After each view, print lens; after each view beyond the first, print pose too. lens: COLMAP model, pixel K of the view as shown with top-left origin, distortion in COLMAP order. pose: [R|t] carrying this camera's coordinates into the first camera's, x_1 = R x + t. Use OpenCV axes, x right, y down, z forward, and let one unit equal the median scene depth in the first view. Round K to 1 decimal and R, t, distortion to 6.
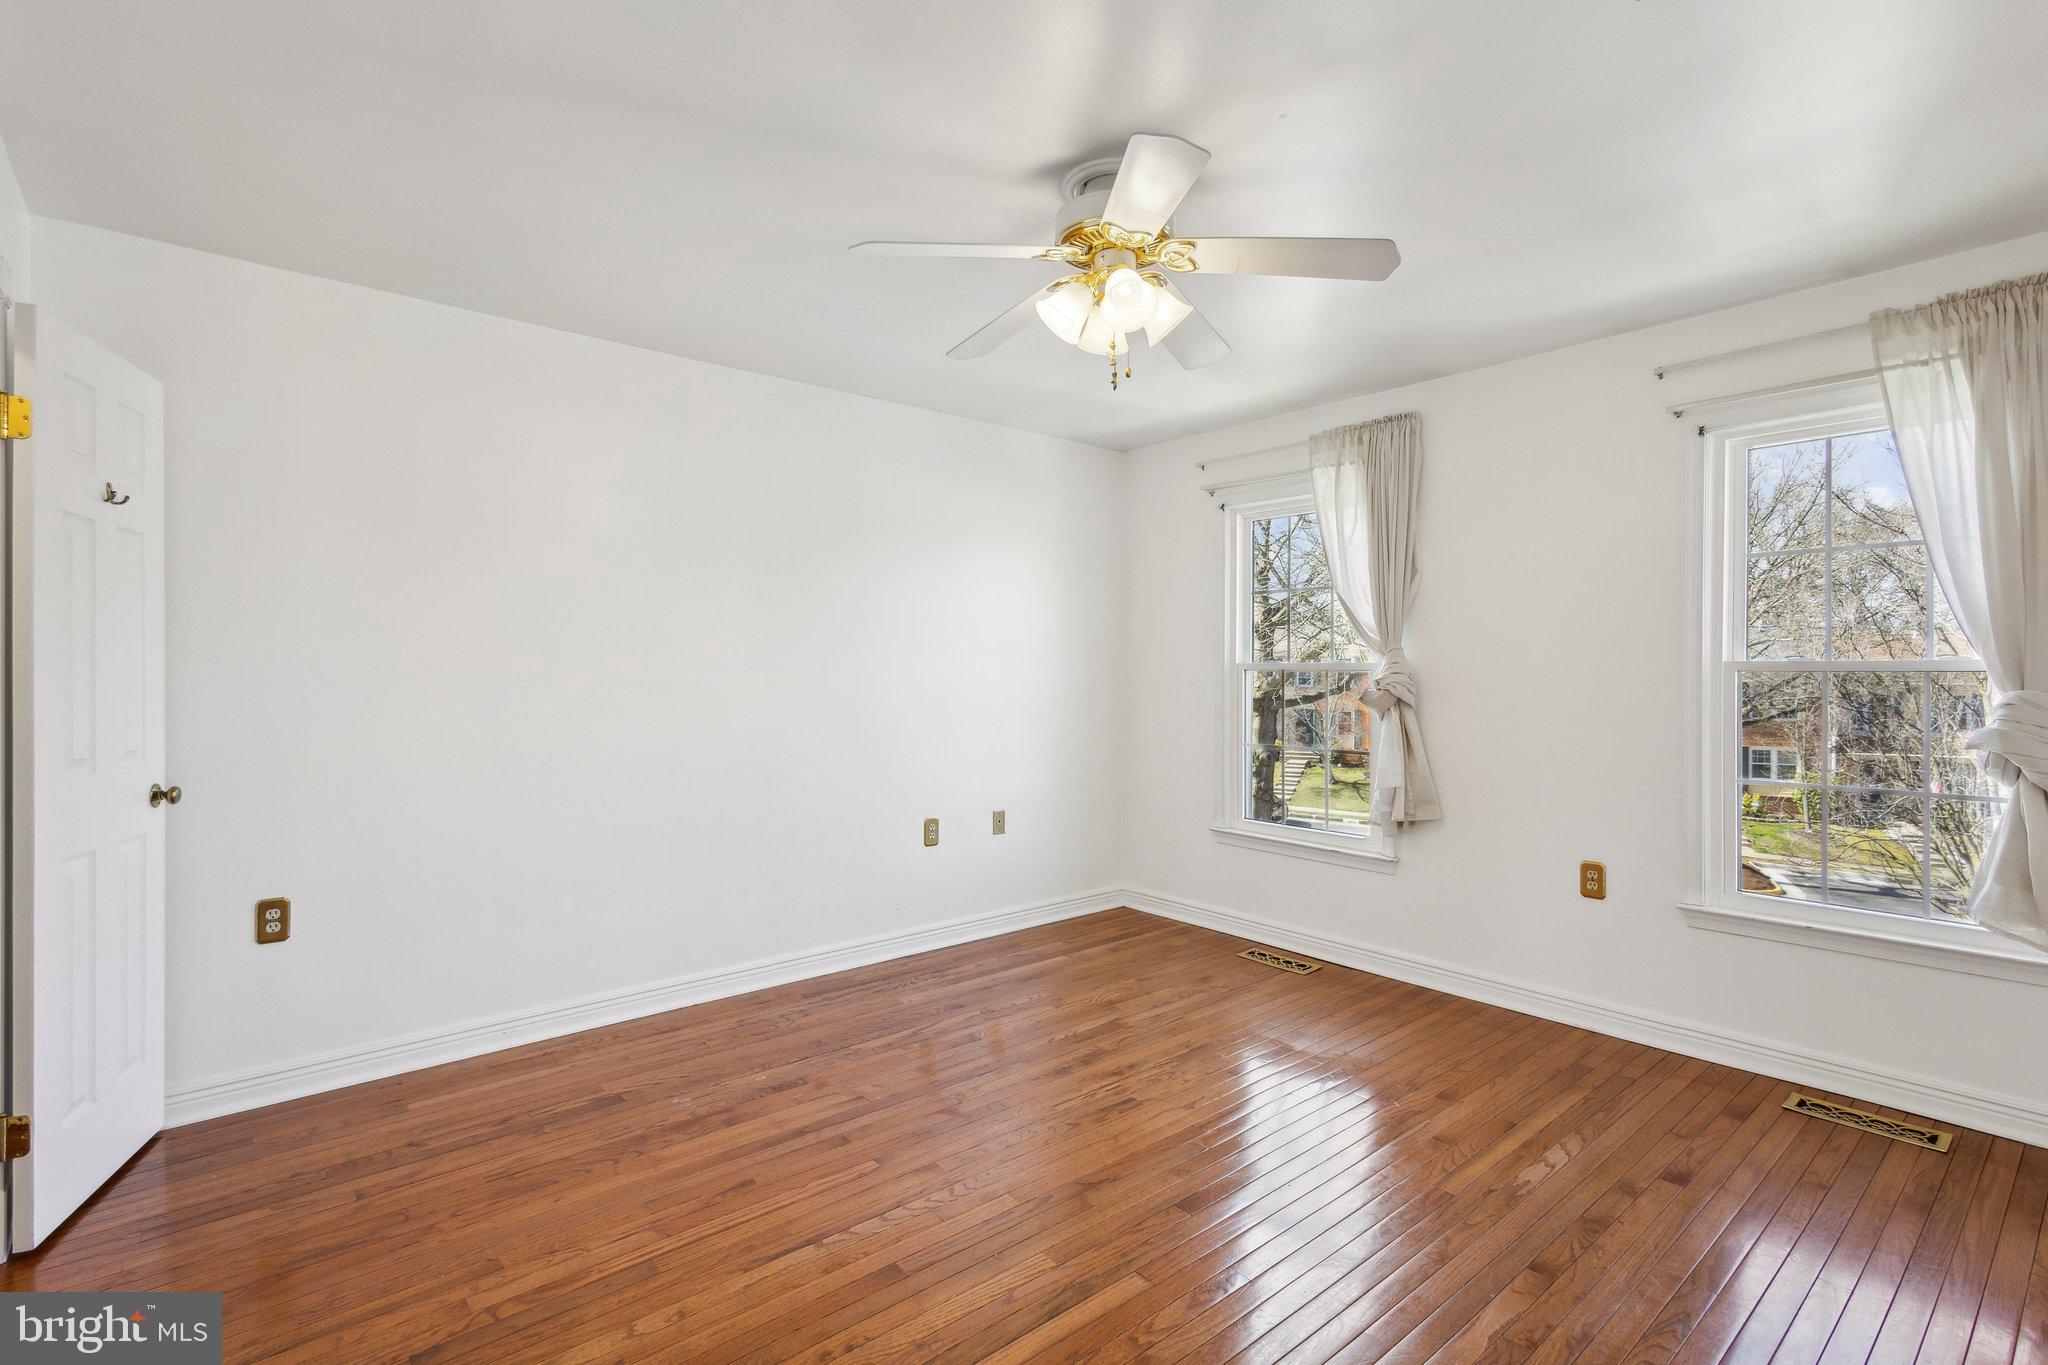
lens RADIAL K [[948.5, 0, 1018.7], [0, 948.5, 681.9], [0, 0, 1]] dist [0.014082, -0.000592]
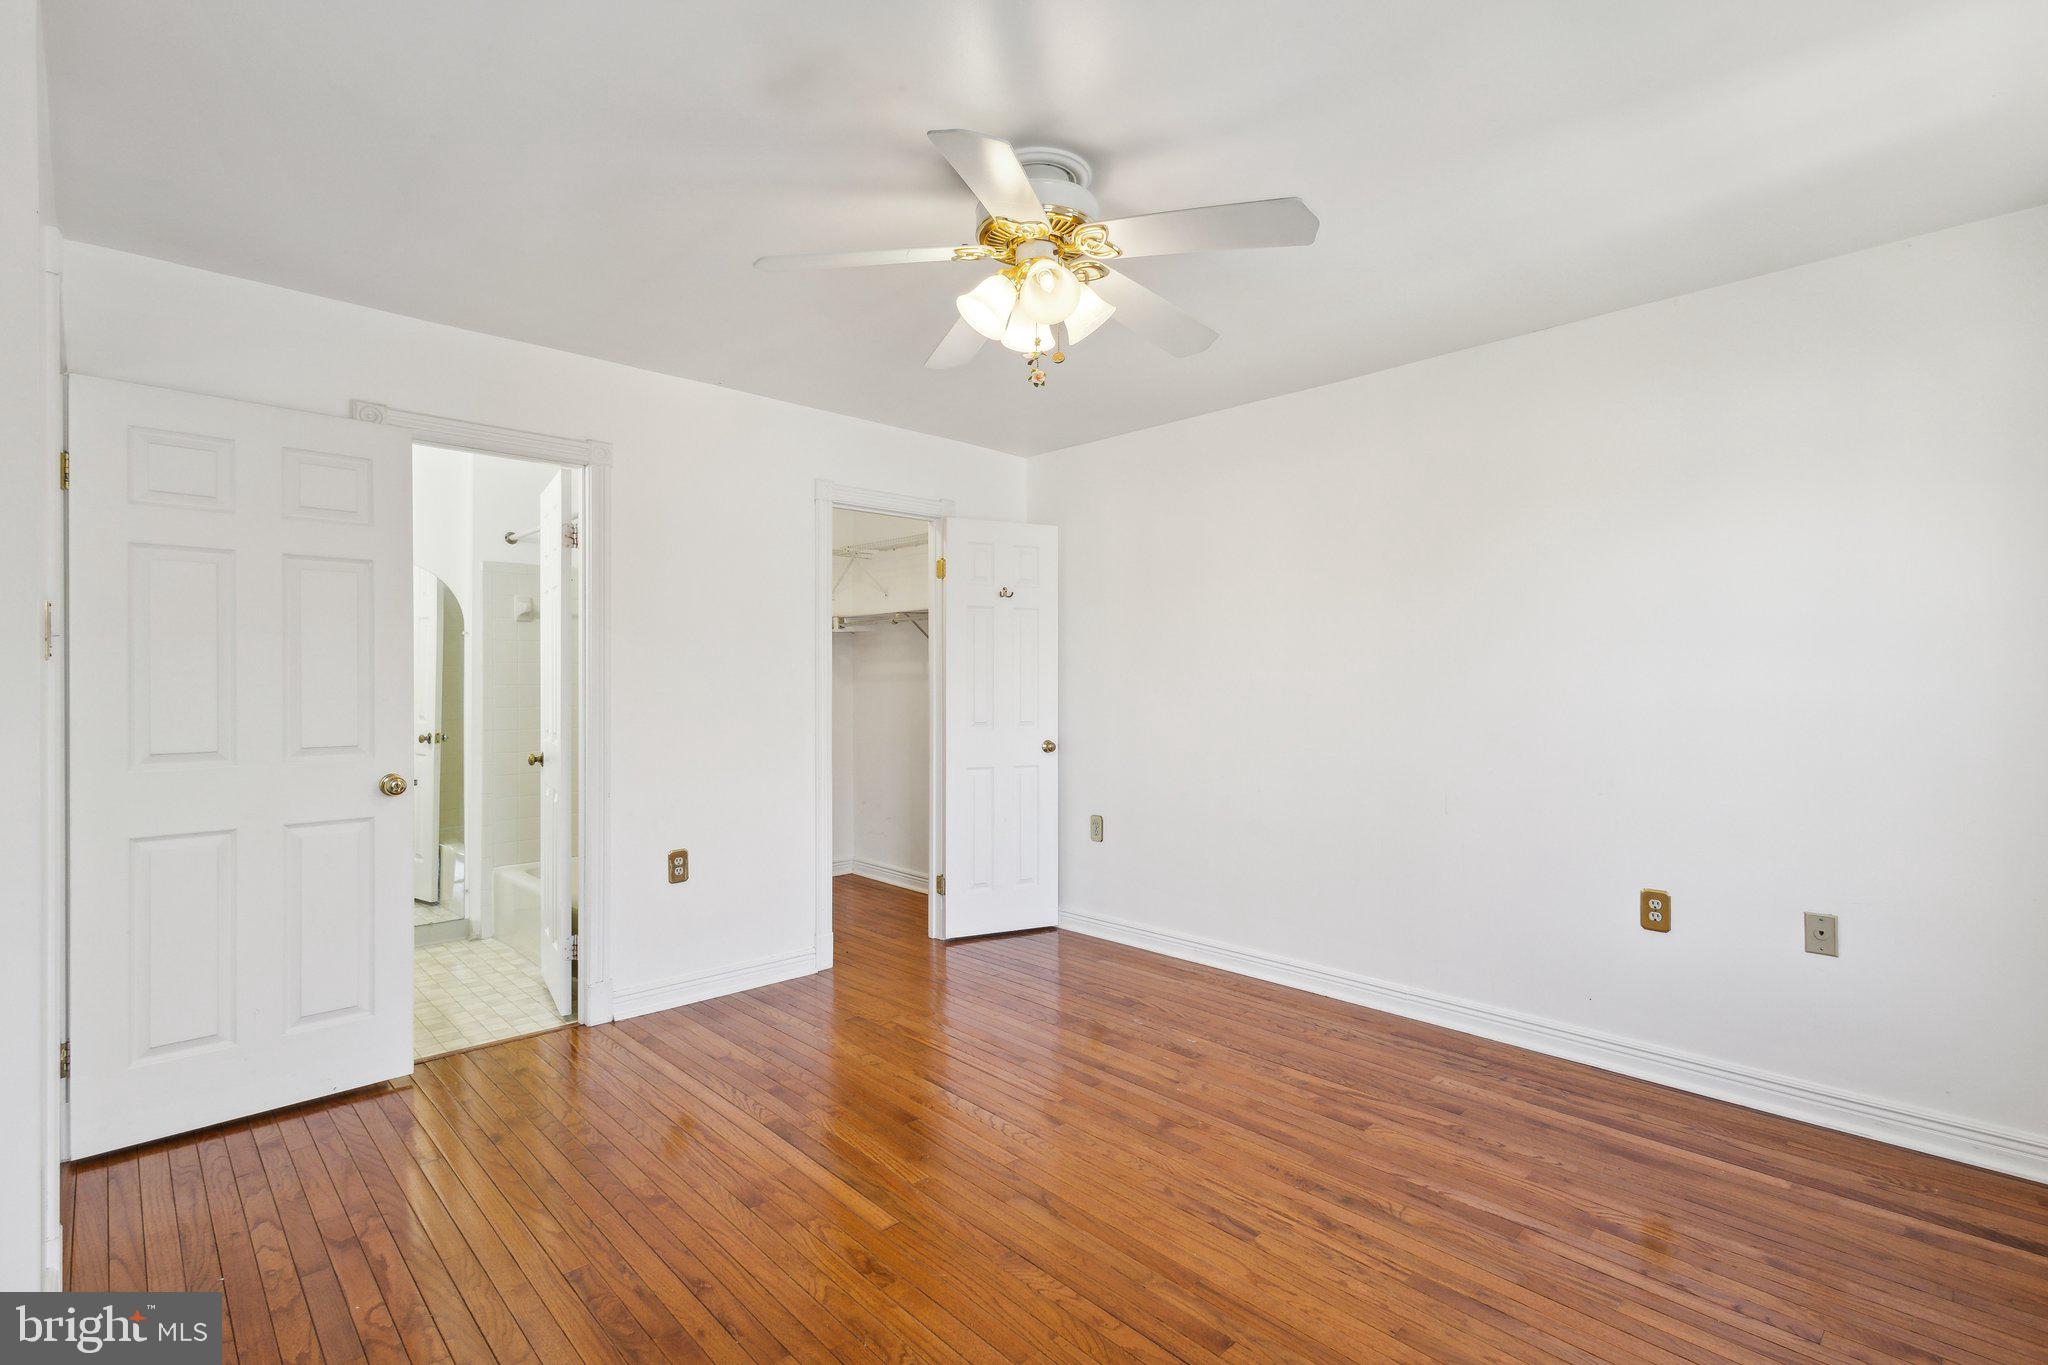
lens RADIAL K [[948.5, 0, 1018.4], [0, 948.5, 680.7], [0, 0, 1]] dist [0.014082, -0.000592]
pose [[0.061755, -0.000708, -0.998091, 0.773541], [-0.008475, 0.999963, -0.001233, -0.005574], [0.998055, 0.008535, 0.061746, 0.666410]]
